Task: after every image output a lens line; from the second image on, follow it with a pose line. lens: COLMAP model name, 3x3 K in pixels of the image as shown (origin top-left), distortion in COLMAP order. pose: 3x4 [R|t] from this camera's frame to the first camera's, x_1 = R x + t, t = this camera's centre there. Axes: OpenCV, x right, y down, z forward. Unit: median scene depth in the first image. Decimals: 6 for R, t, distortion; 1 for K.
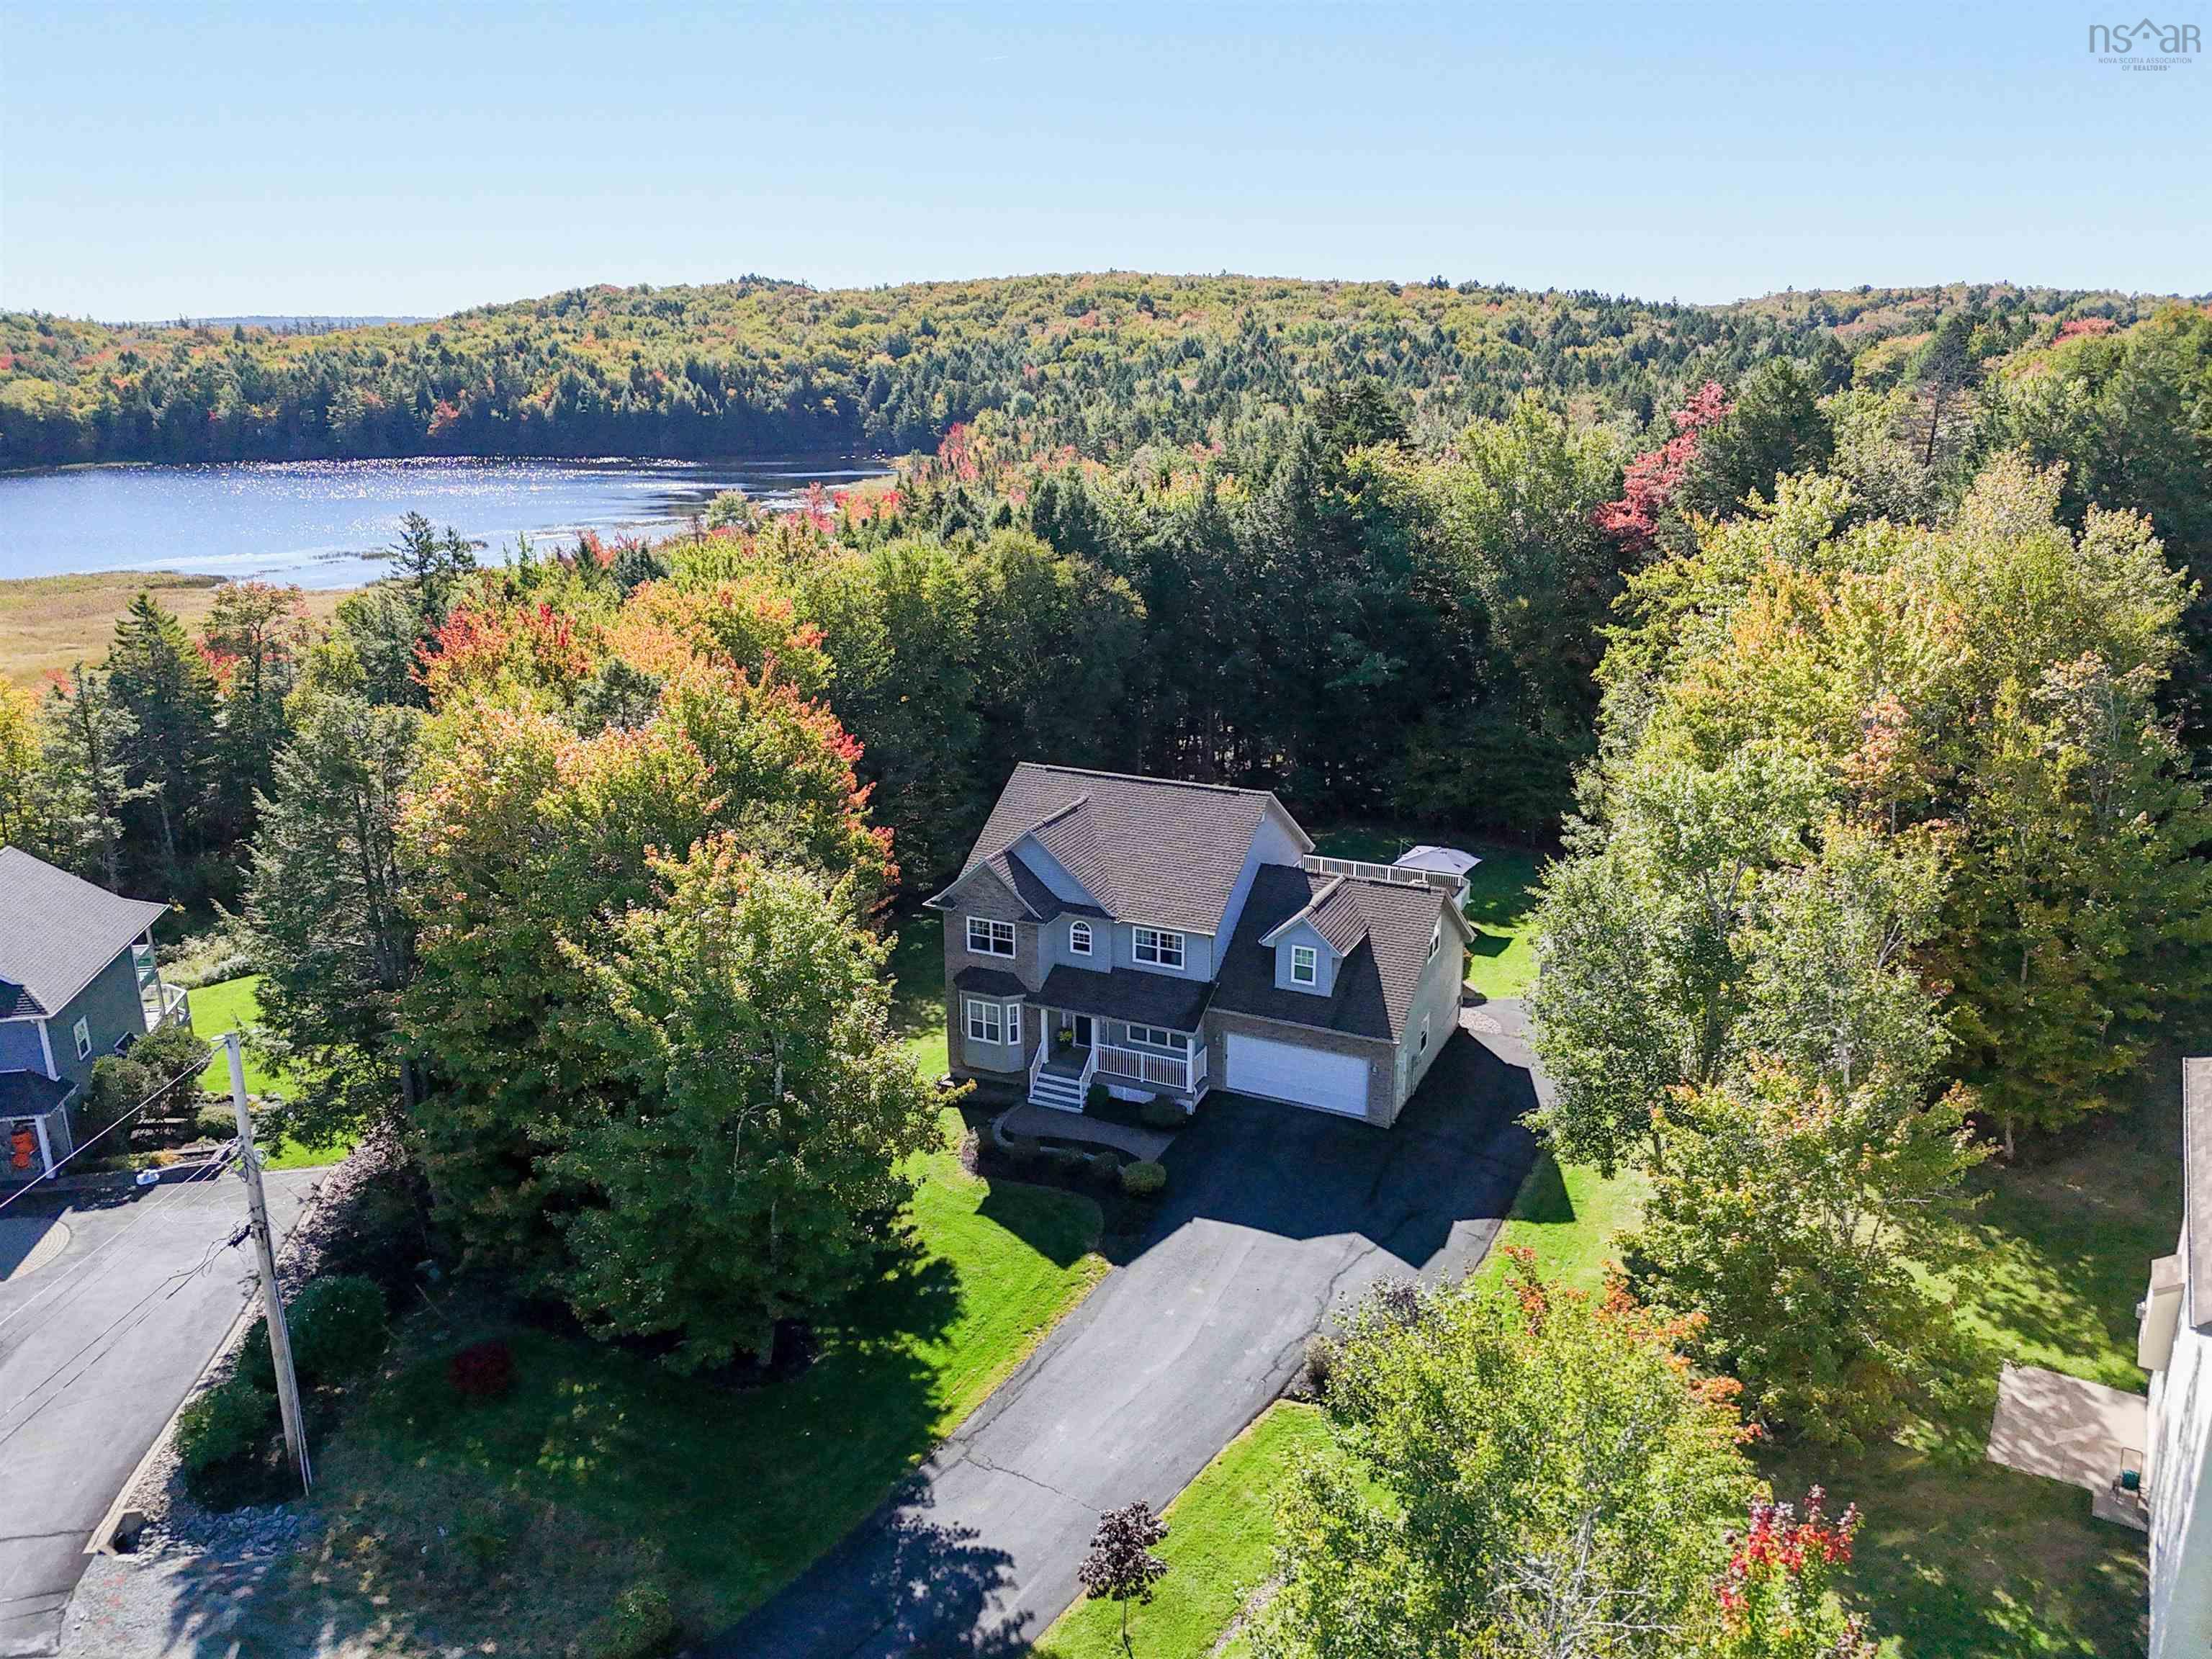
lens RADIAL K [[1619.9, 0, 1106.0], [0, 1619.9, 829.5], [0, 0, 1]] dist [0.063474, -0.052198]
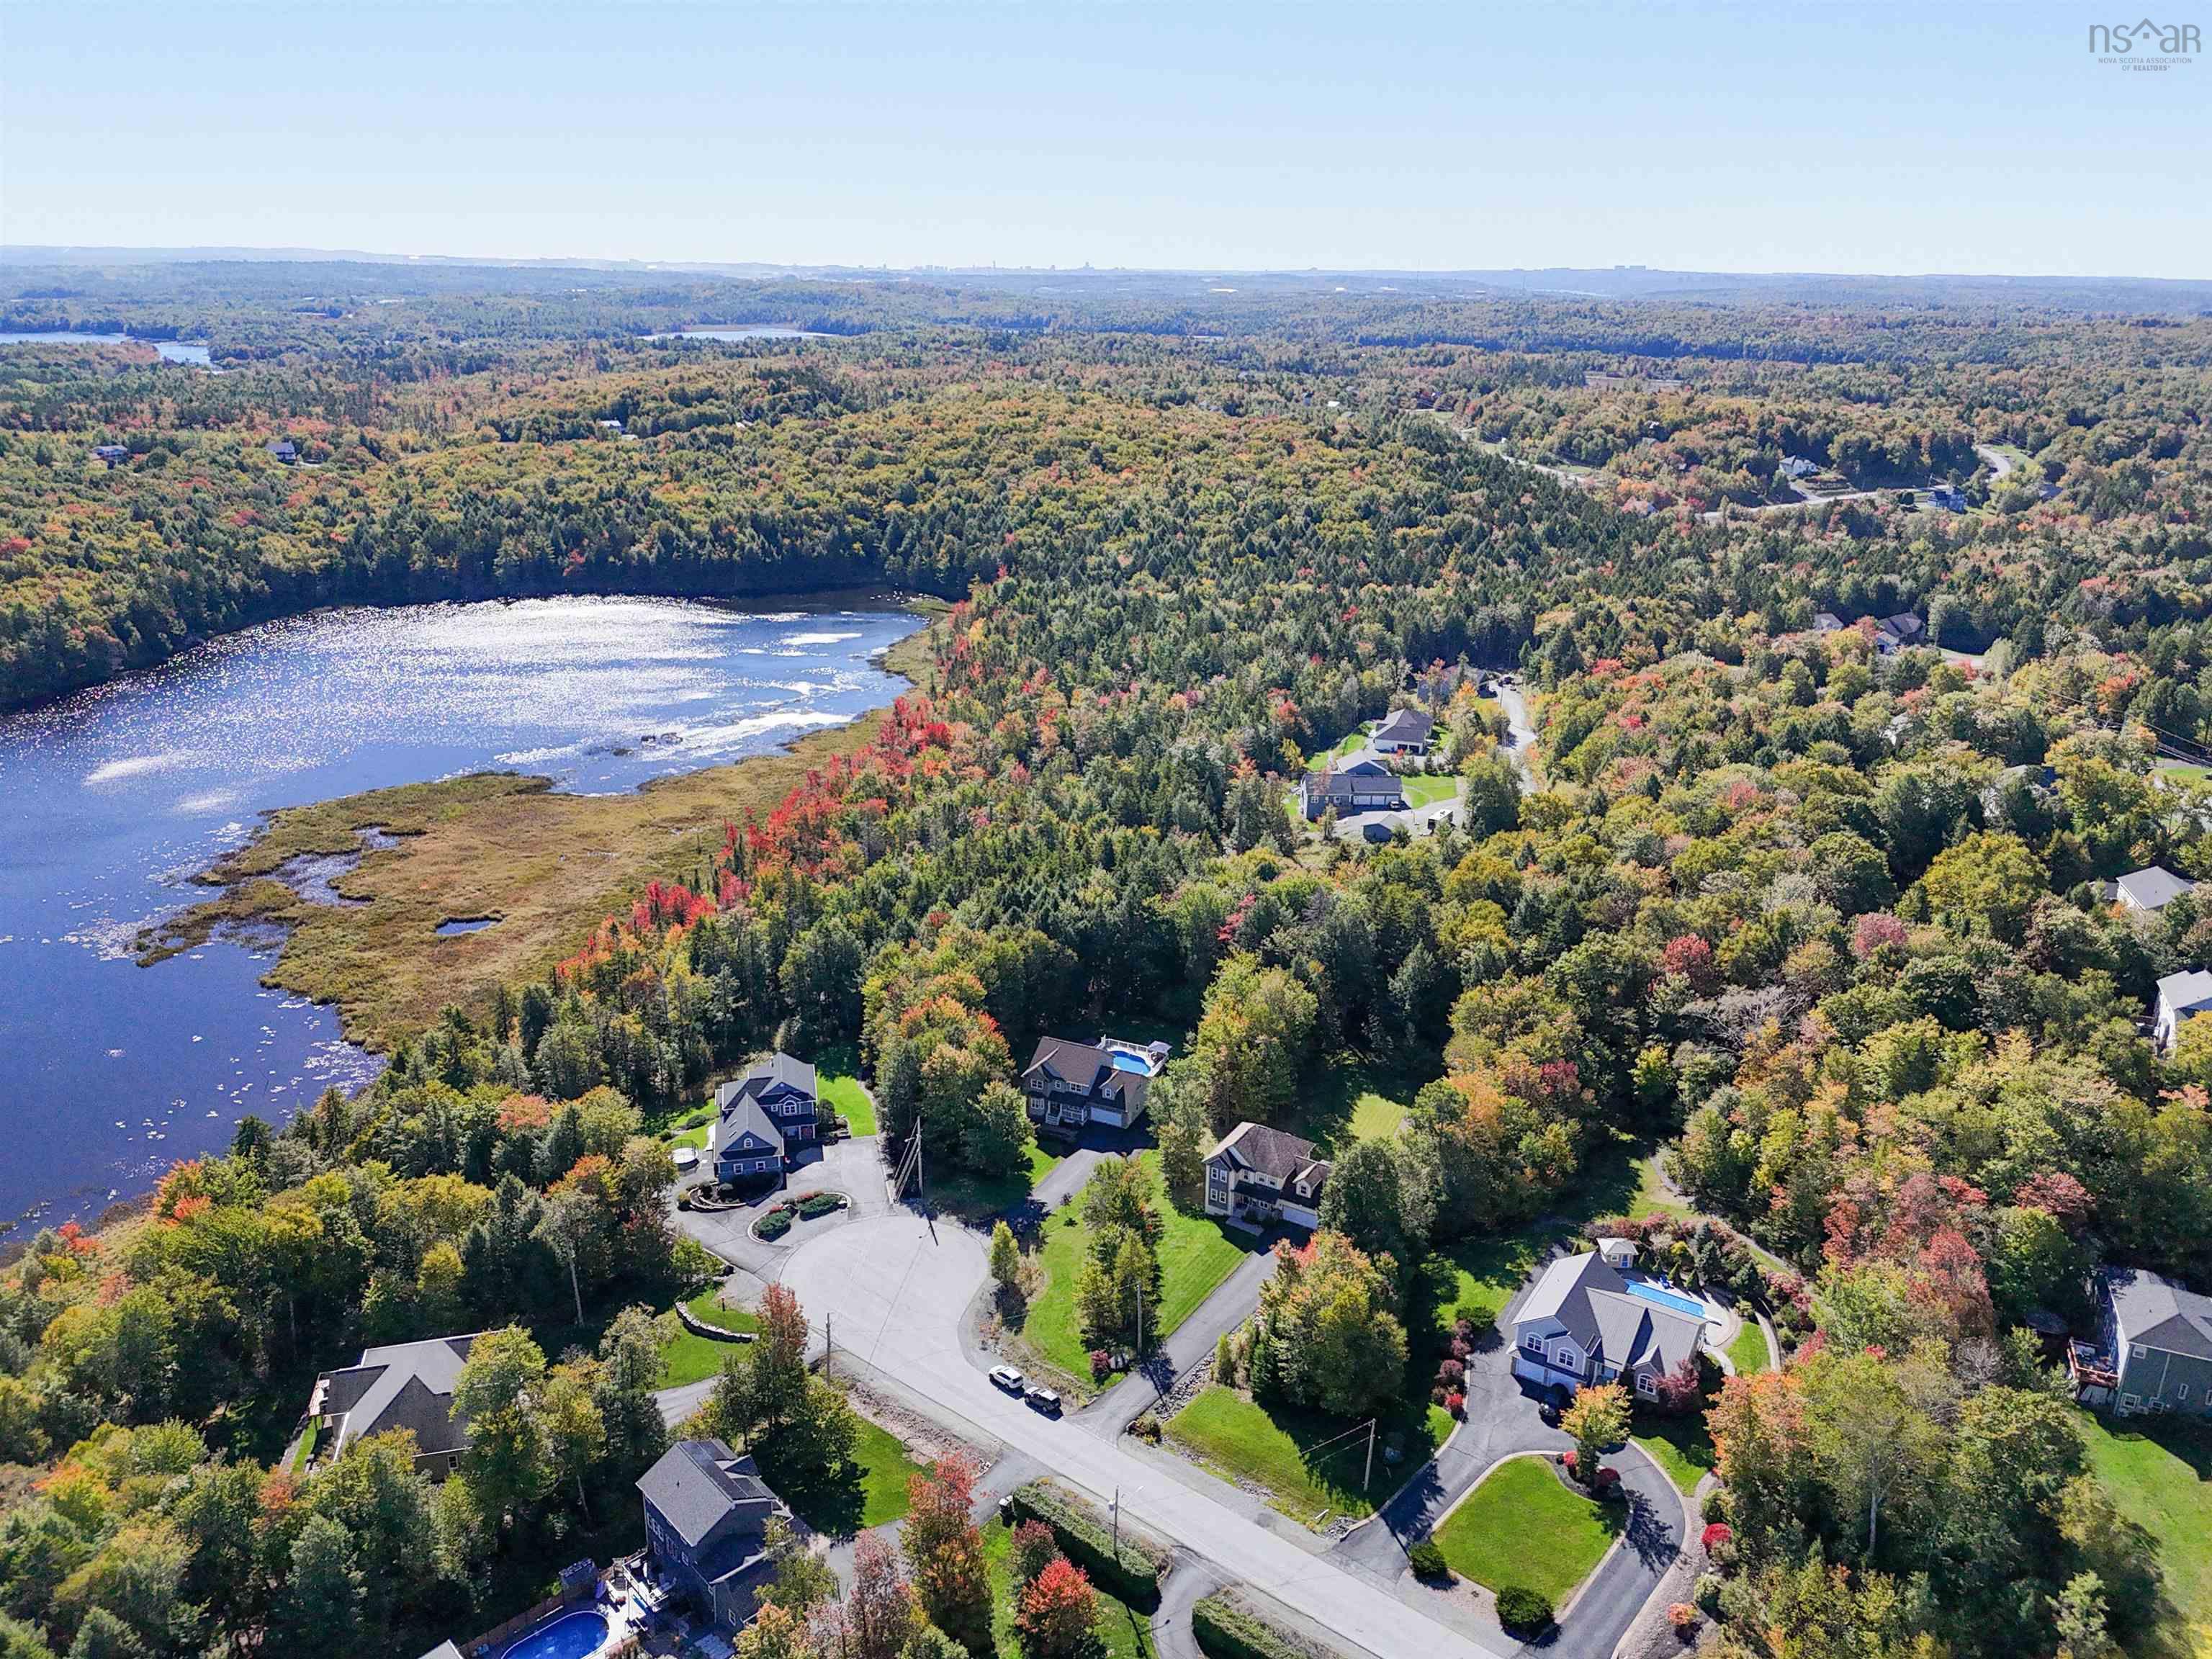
lens RADIAL K [[1609.0, 0, 1106.0], [0, 1609.0, 829.5], [0, 0, 1]] dist [0.102890, -0.108455]
pose [[0.999574, 0.009371, 0.027638, -0.001483], [-0.010343, 0.999325, 0.035240, -0.082950], [-0.027289, -0.035511, 0.998997, -0.355368]]
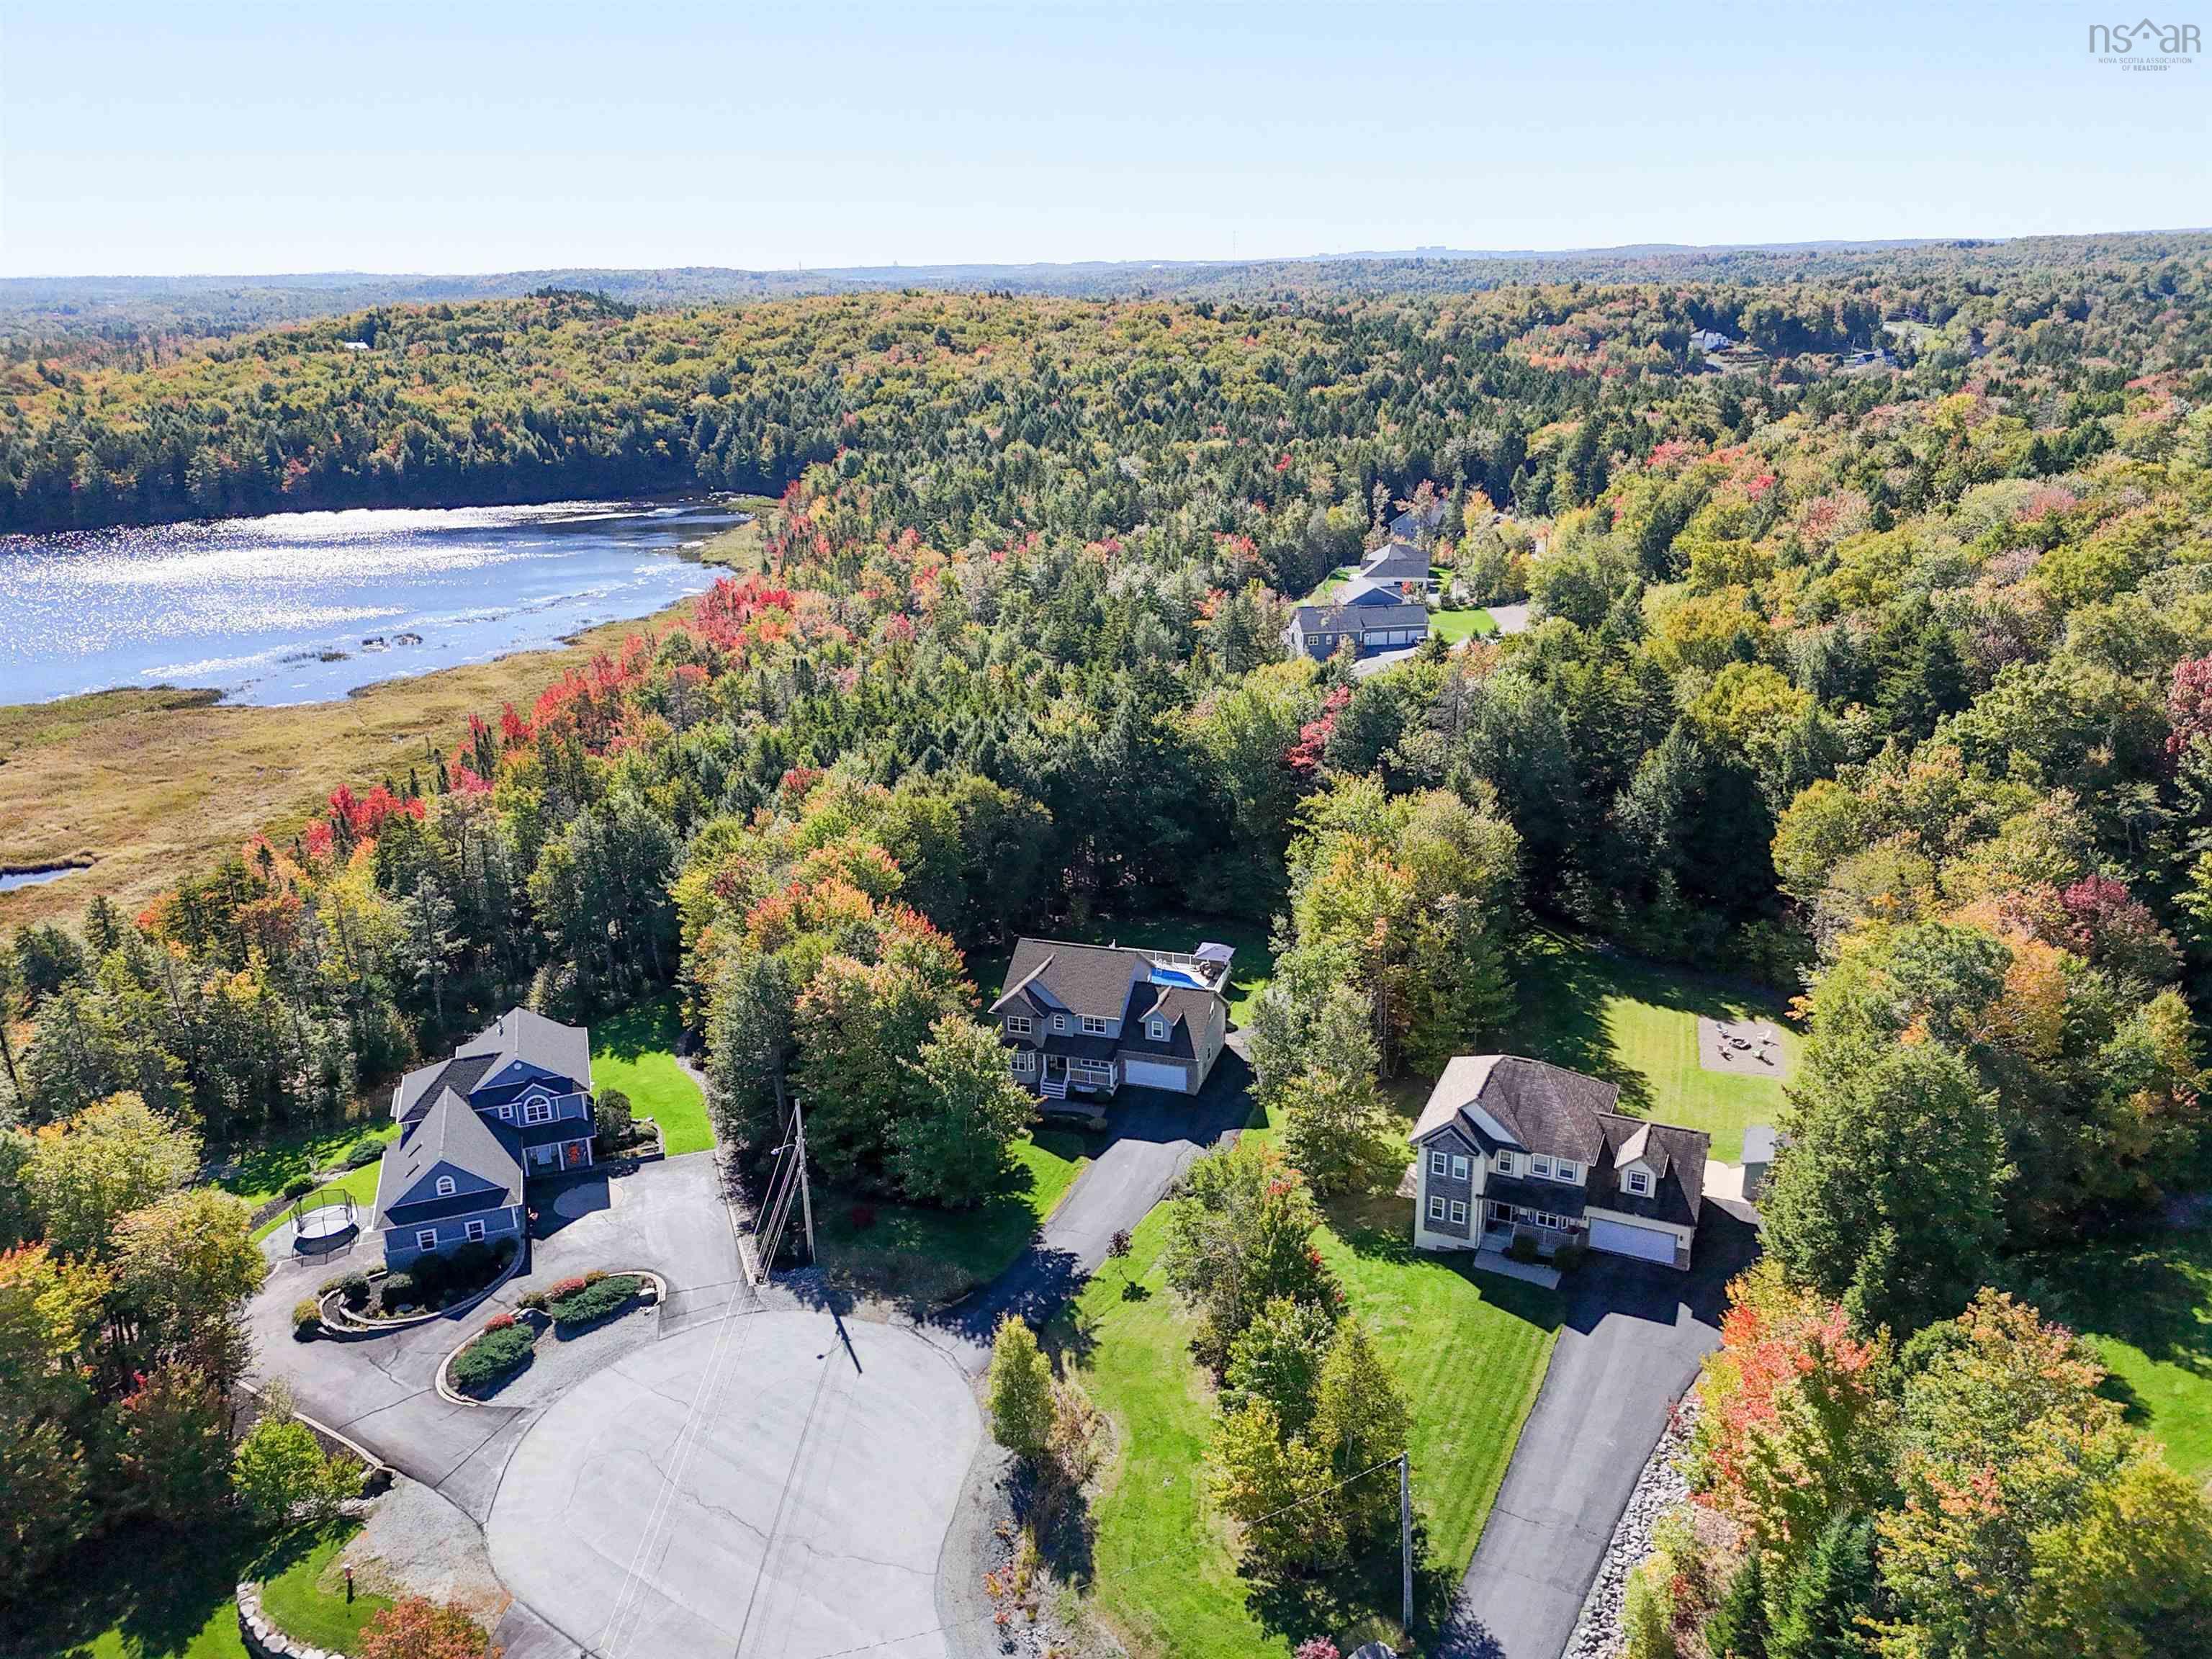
lens RADIAL K [[1619.9, 0, 1106.0], [0, 1619.9, 829.5], [0, 0, 1]] dist [0.063474, -0.052198]
pose [[0.990942, -0.058468, 0.120894, -0.022761], [0.054304, 0.997822, 0.037456, -0.030942], [-0.122820, -0.030552, 0.991959, -0.136516]]
